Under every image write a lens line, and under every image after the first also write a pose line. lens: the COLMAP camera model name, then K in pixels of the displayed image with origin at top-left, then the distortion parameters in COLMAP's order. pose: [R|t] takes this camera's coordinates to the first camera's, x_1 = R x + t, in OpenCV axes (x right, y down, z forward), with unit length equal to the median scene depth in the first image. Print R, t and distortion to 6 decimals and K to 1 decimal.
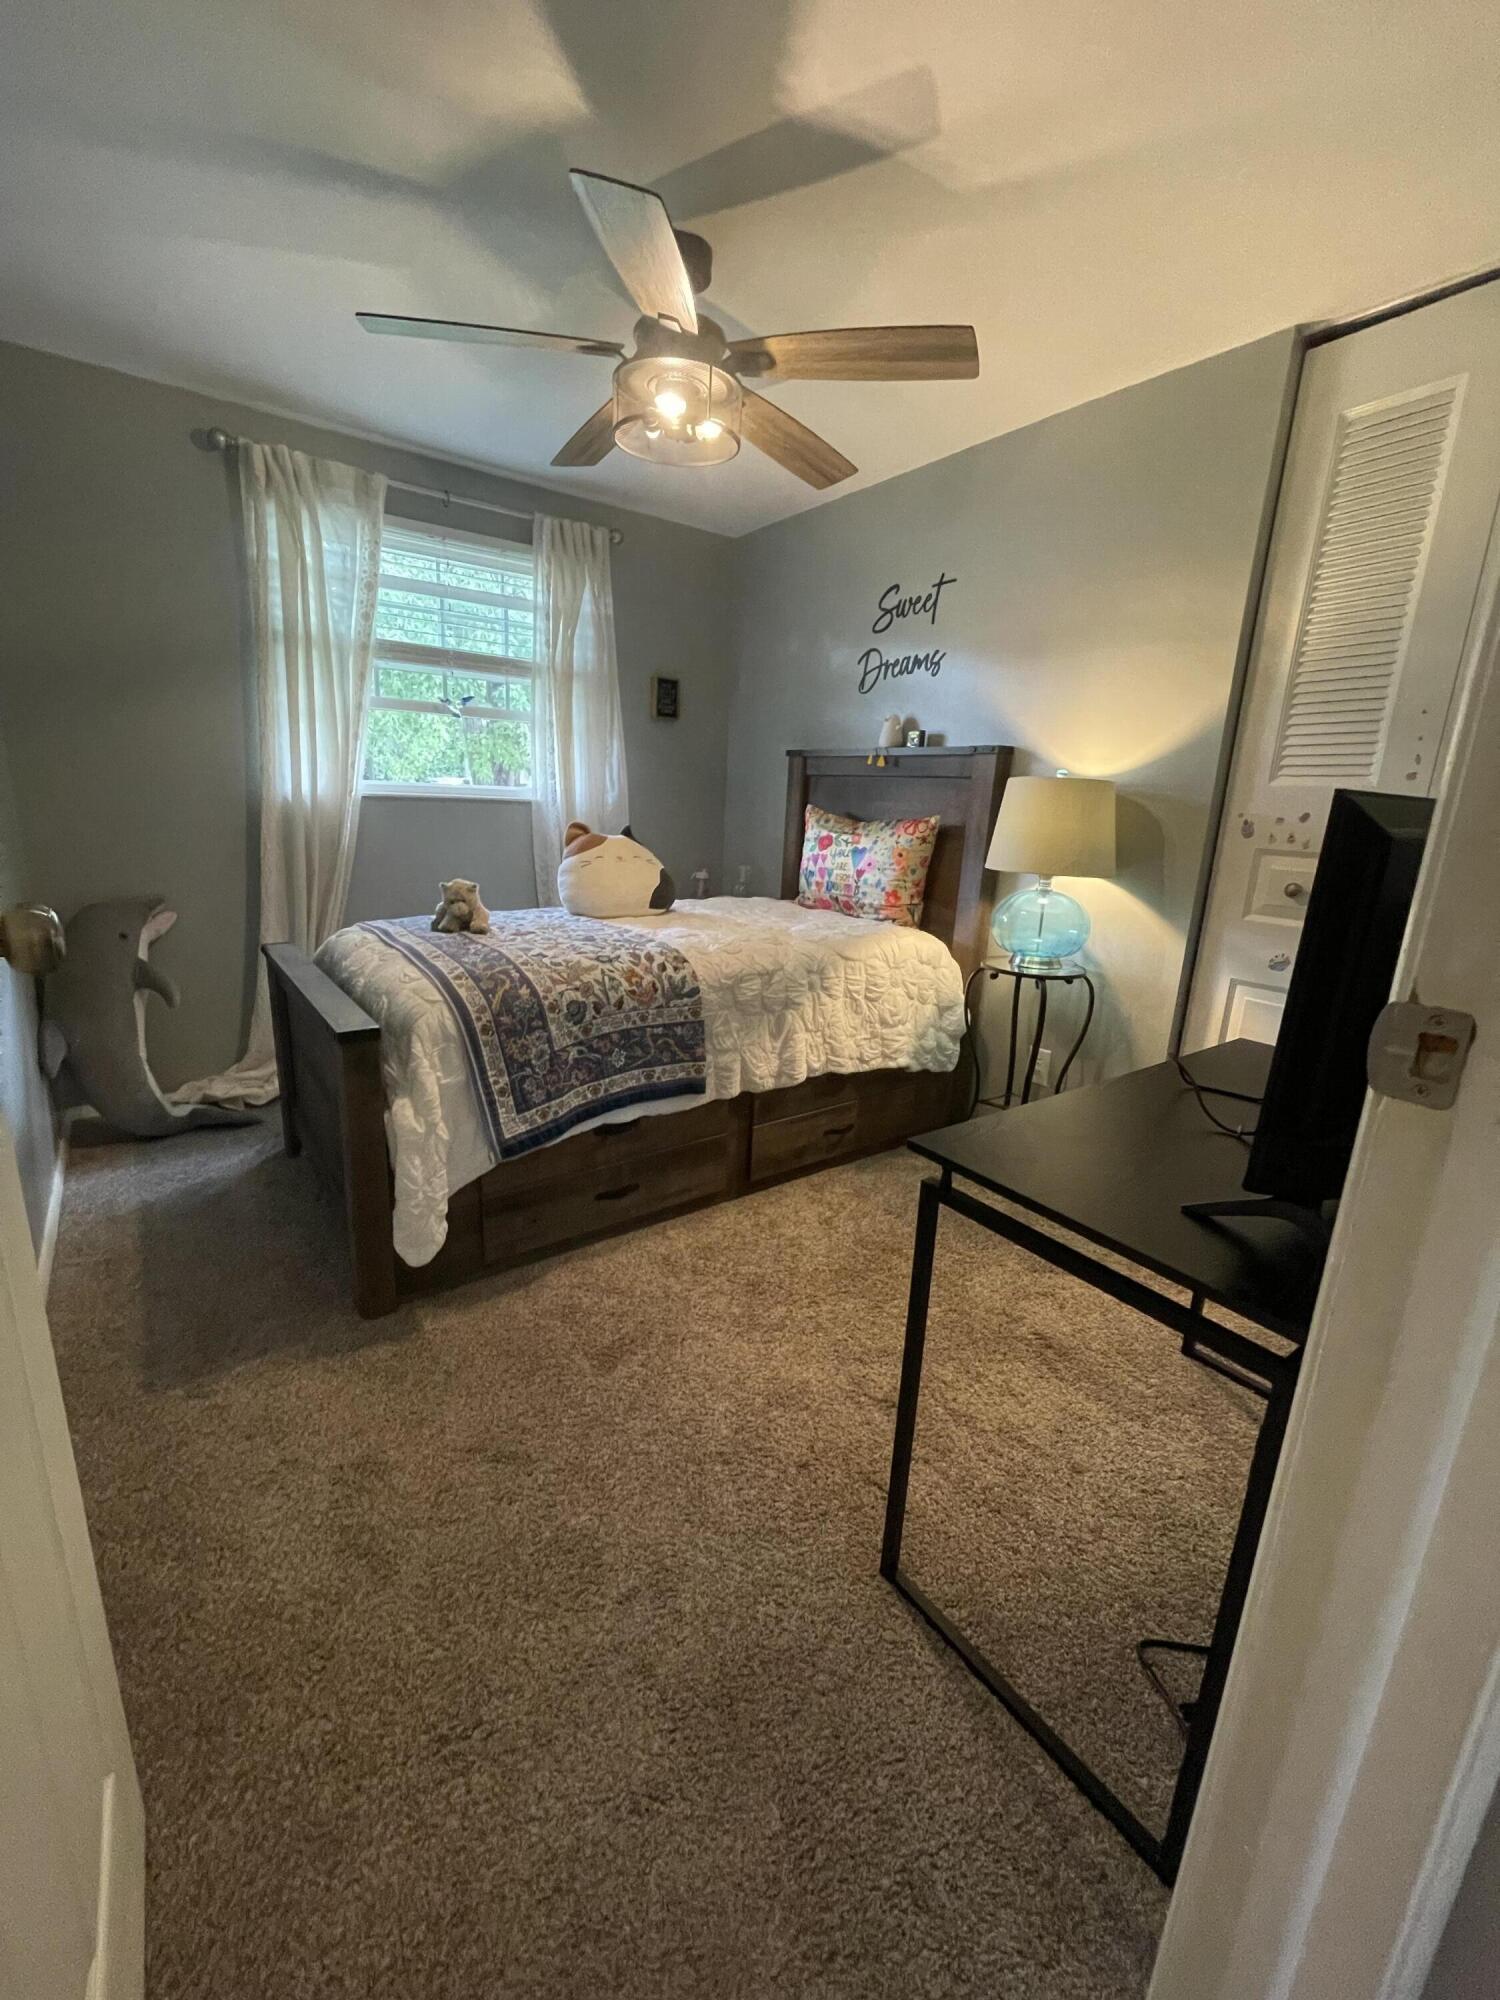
lens RADIAL K [[804.5, 0, 742.8], [0, 804.5, 995.2], [0, 0, 1]] dist [-0.004275, 0.000438]
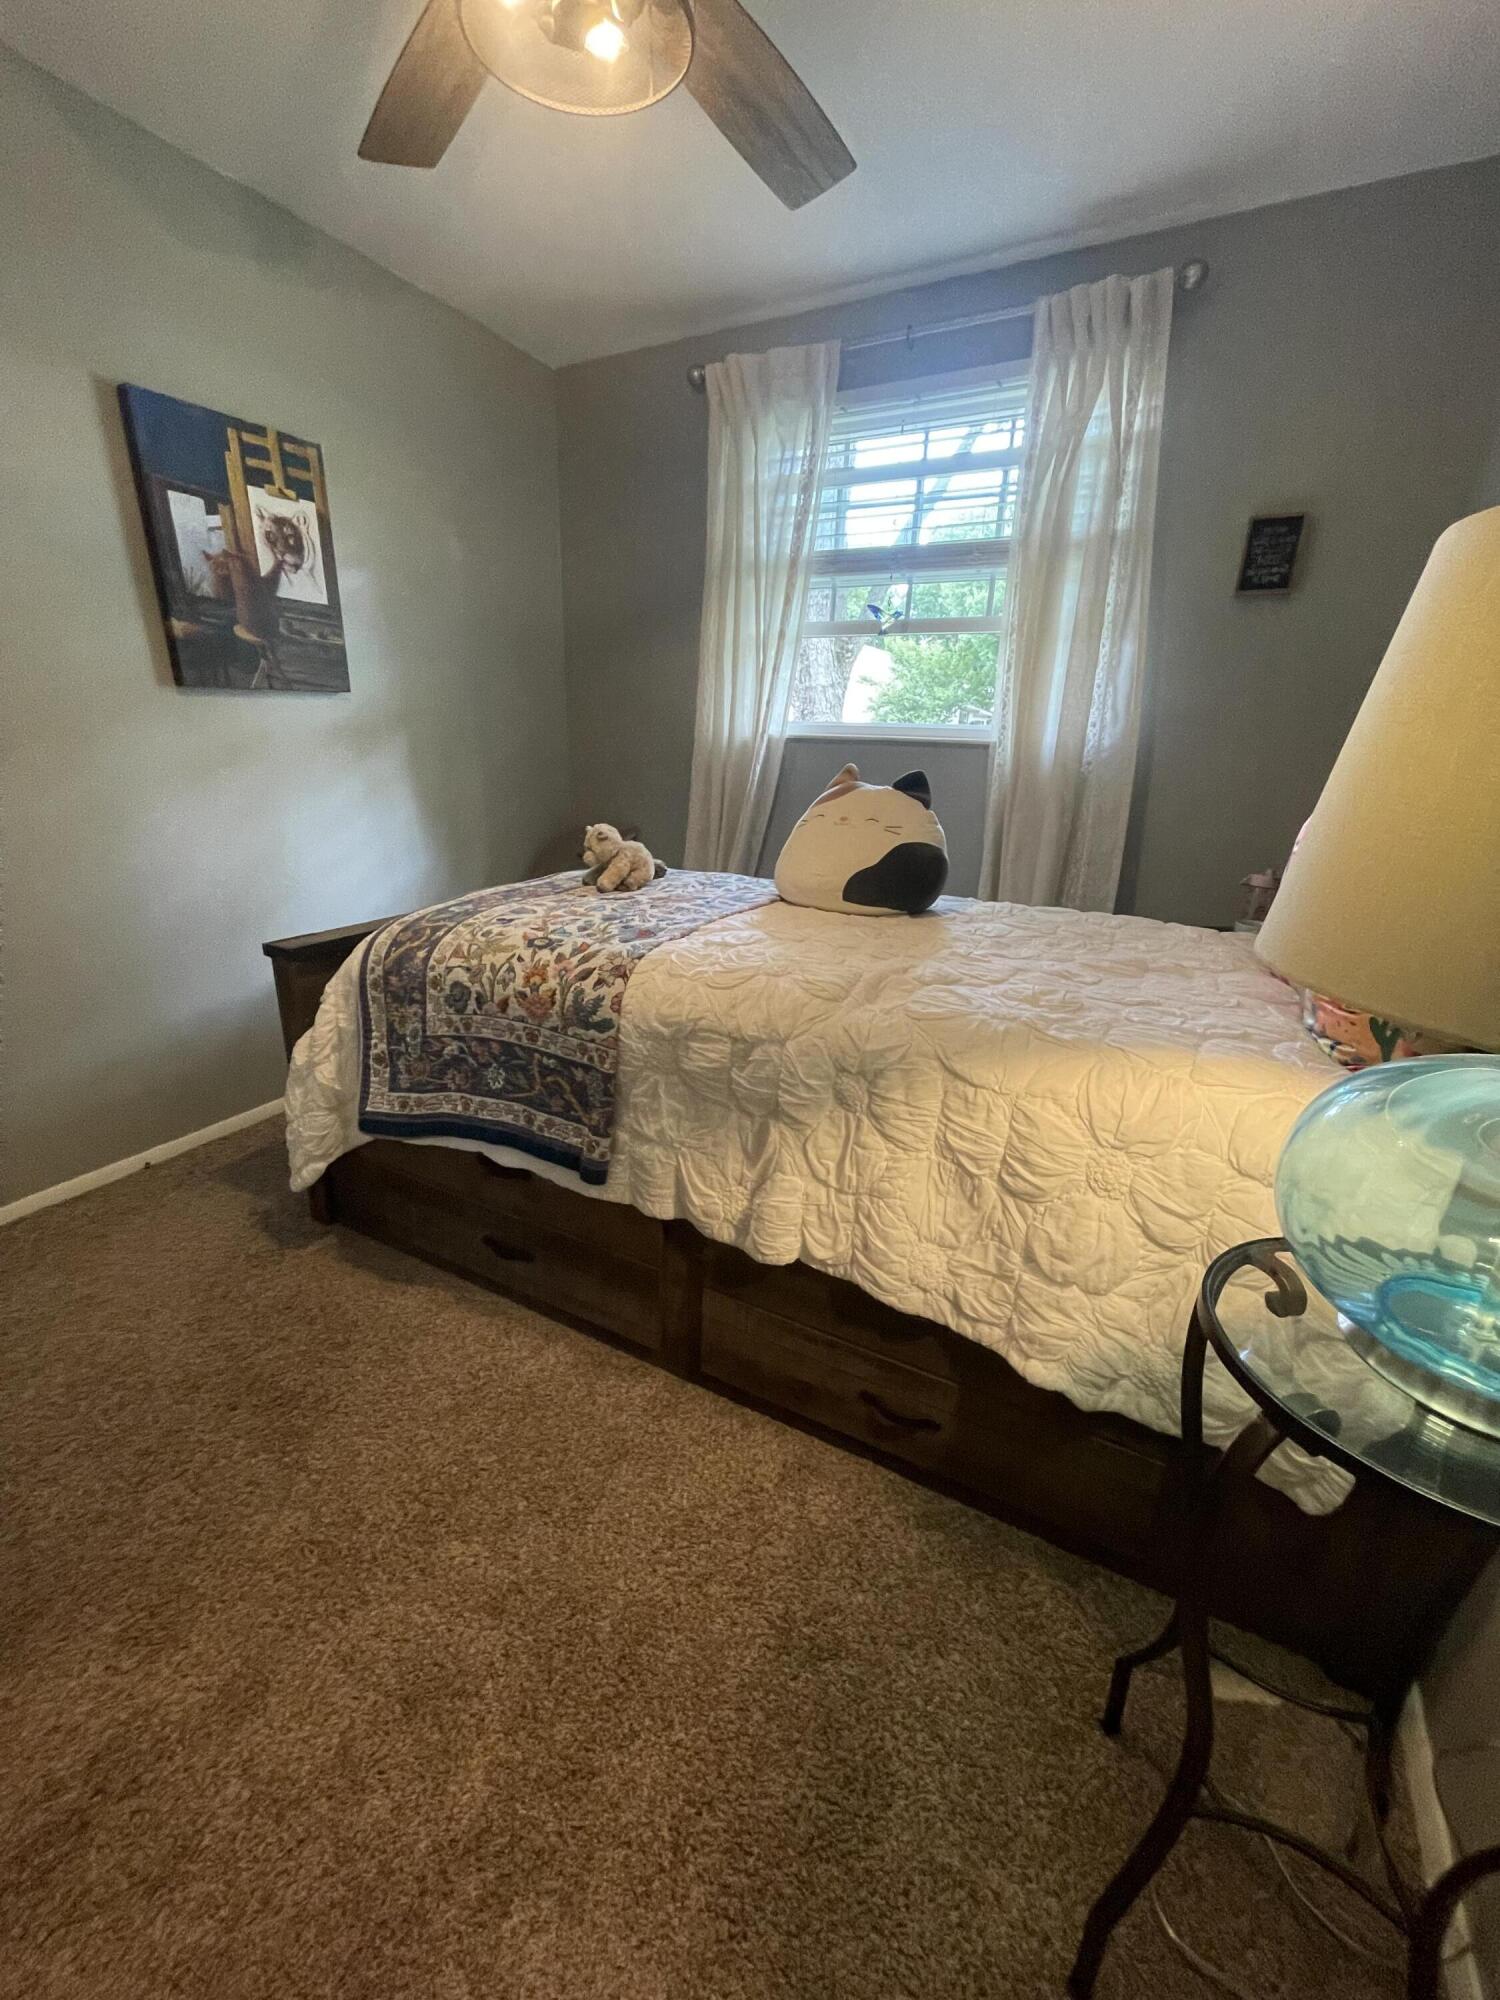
lens RADIAL K [[804.5, 0, 742.8], [0, 804.5, 995.2], [0, 0, 1]] dist [-0.004275, 0.000438]
pose [[0.427972, 0.253980, -0.867372, 0.523791], [-0.226606, 0.959202, 0.169059, -0.157435], [0.874923, 0.124199, 0.468065, 0.804013]]
